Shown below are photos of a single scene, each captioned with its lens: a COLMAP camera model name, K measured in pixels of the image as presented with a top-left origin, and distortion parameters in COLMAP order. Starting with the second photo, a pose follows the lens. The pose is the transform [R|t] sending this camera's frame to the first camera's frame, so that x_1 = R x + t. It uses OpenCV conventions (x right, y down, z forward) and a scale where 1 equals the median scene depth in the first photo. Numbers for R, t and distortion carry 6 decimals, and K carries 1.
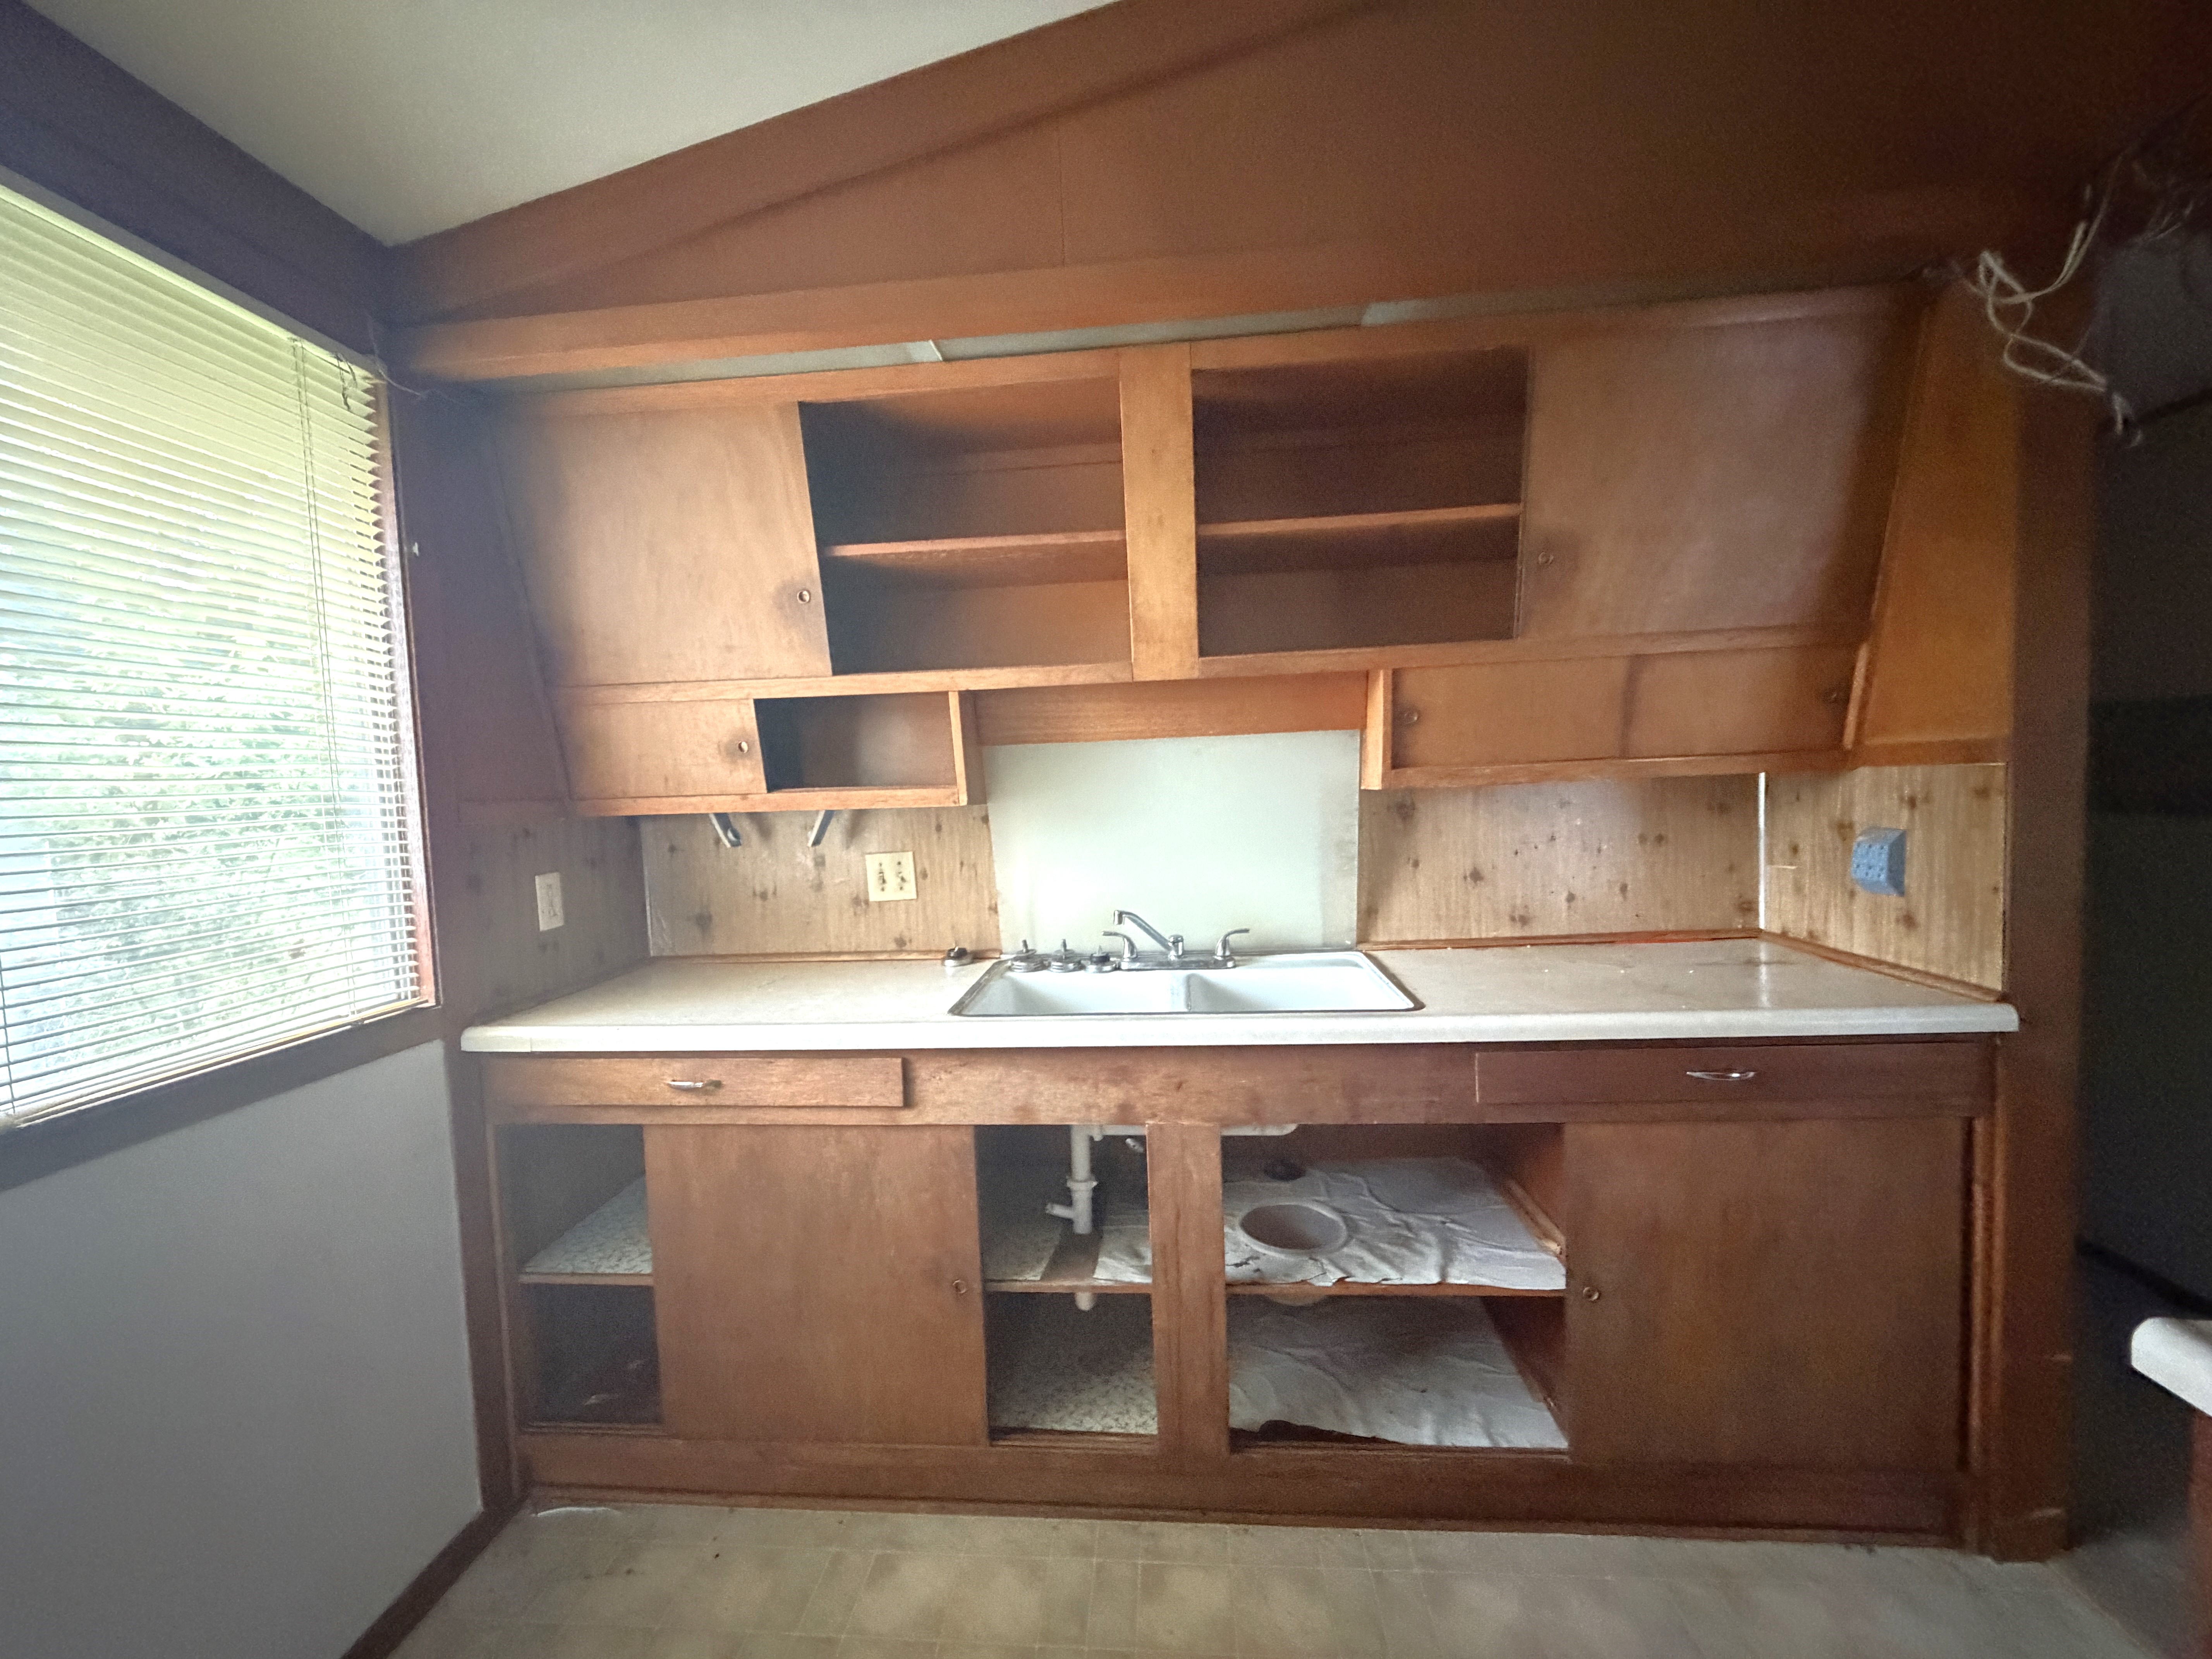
lens RADIAL K [[882.0, 0, 1098.9], [0, 882.0, 828.6], [0, 0, 1]] dist [-0.000139, -0.000217]
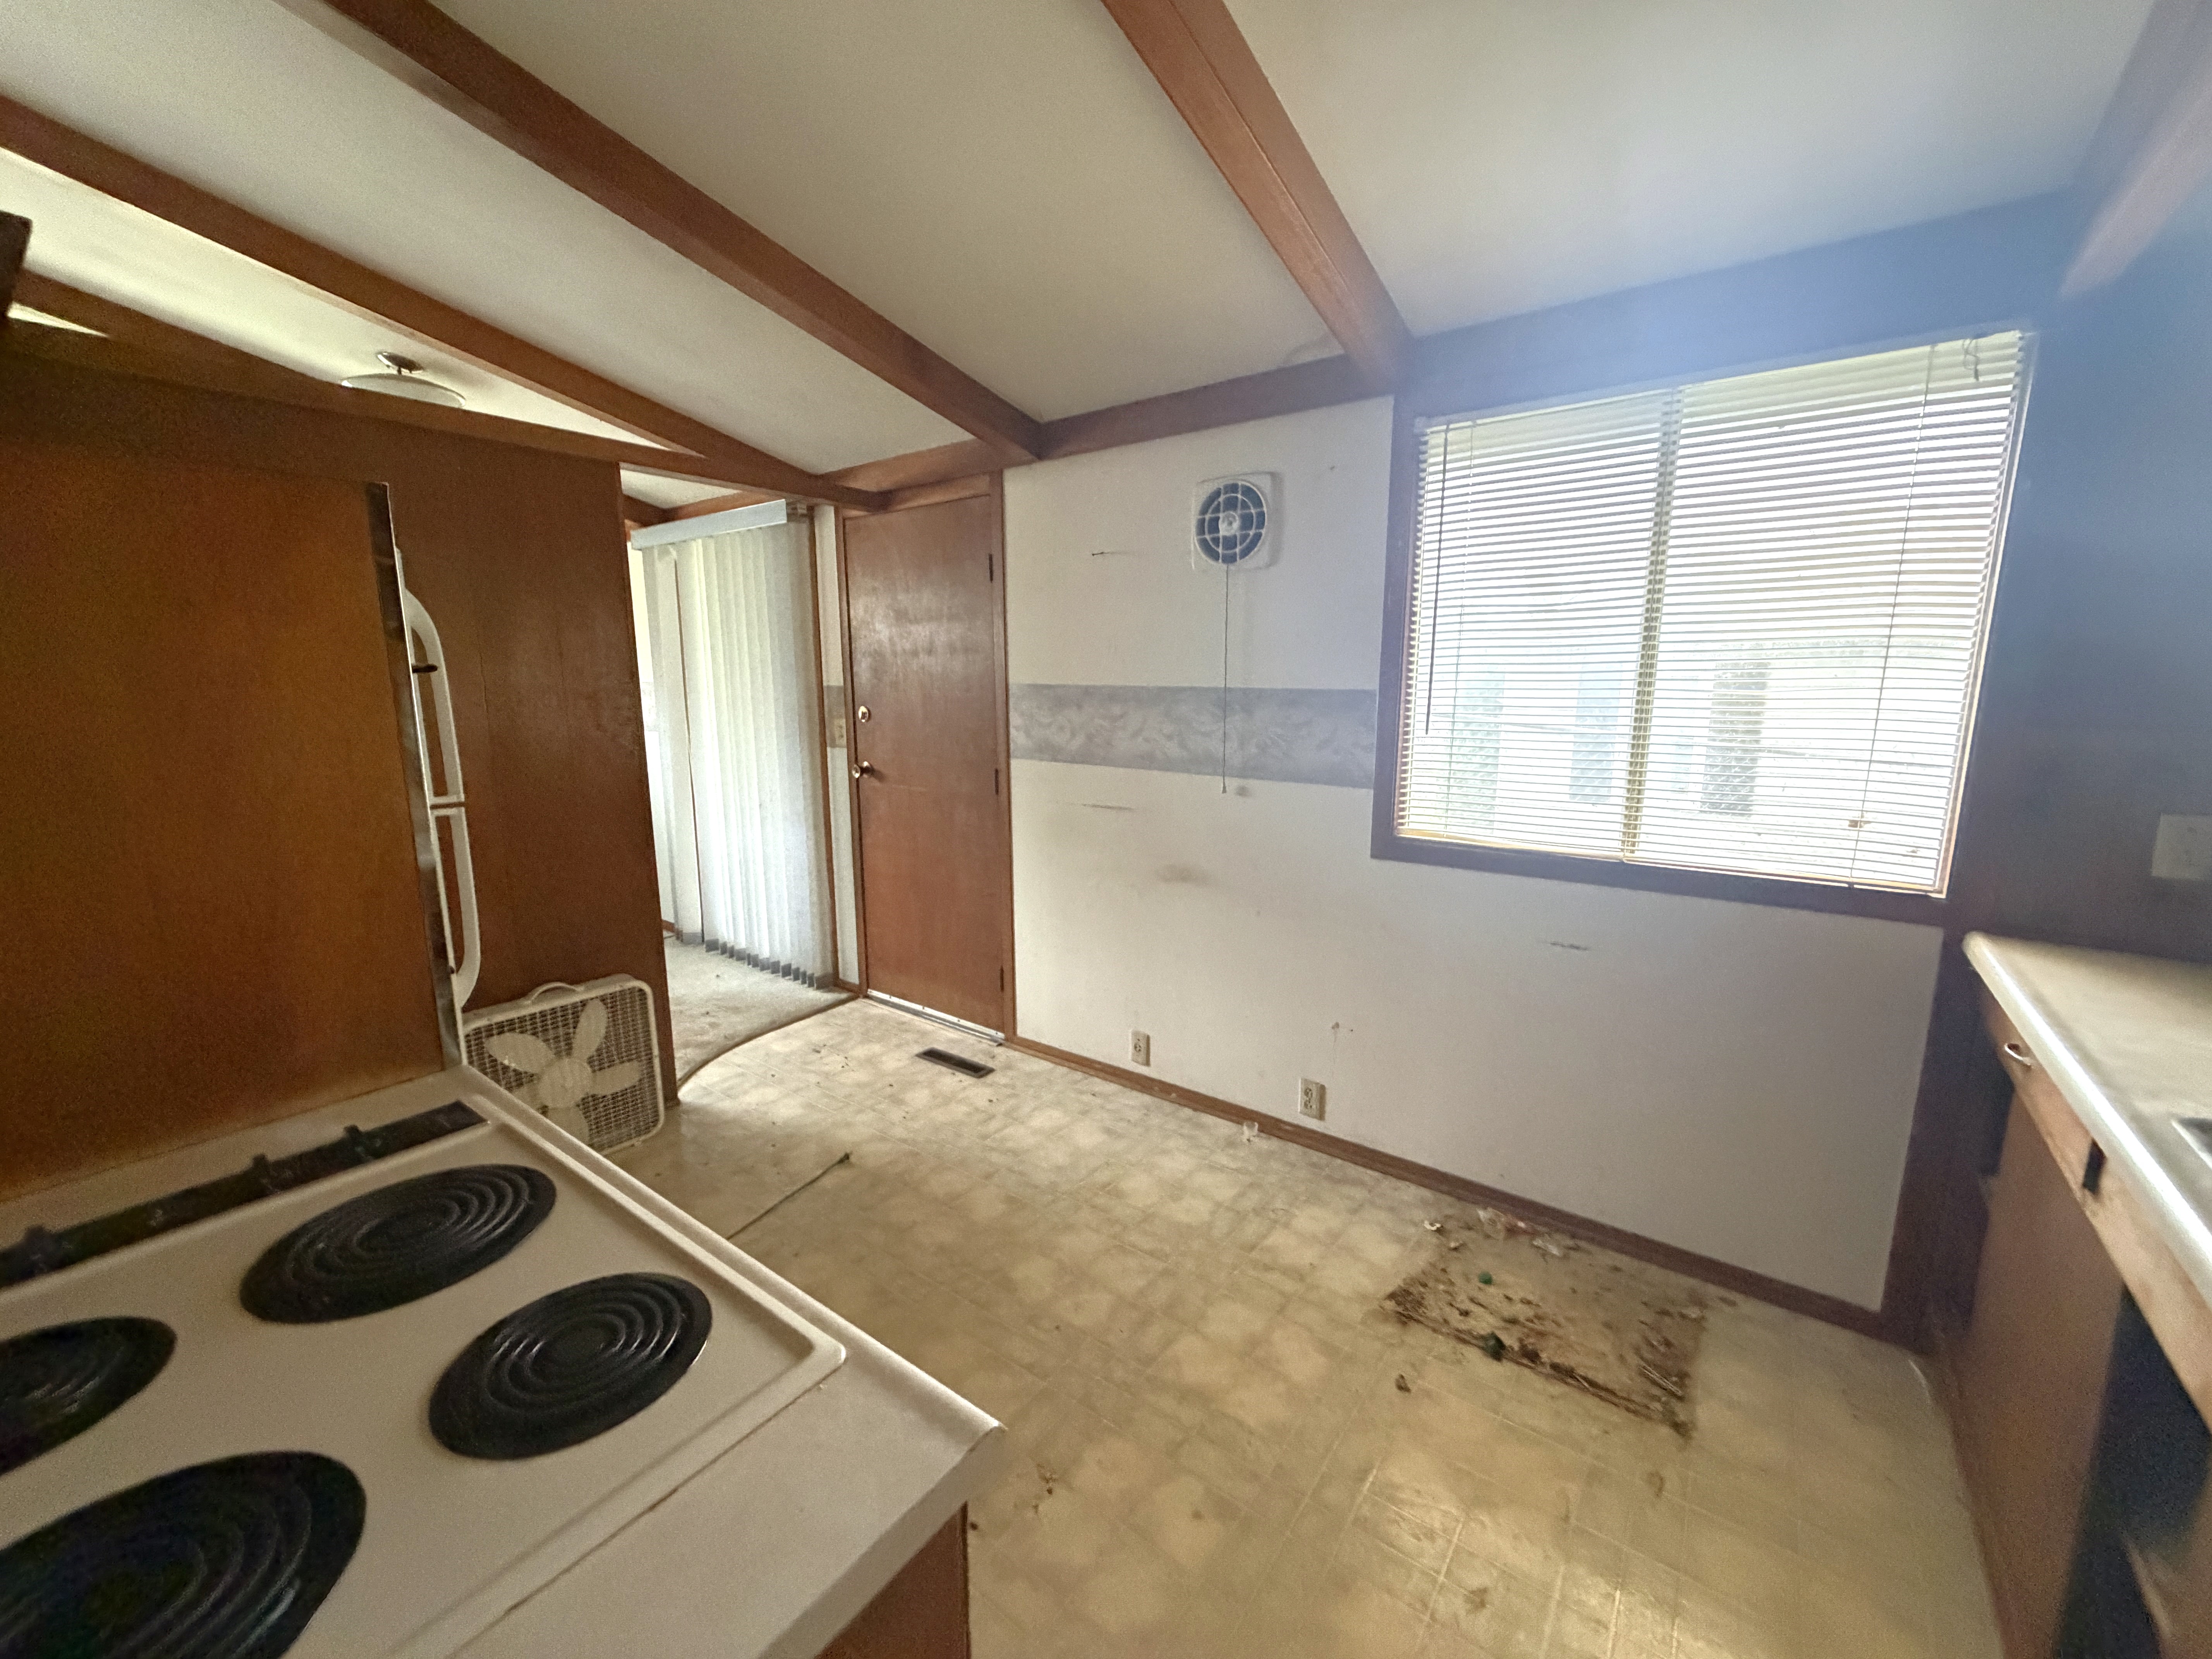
lens RADIAL K [[882.0, 0, 1098.9], [0, 882.0, 828.6], [0, 0, 1]] dist [-0.000139, -0.000217]
pose [[-0.531117, 0.183290, -0.827236, 0.720147], [-0.024587, 0.972577, 0.231278, -0.120850], [0.846942, 0.143175, -0.512046, 0.595921]]
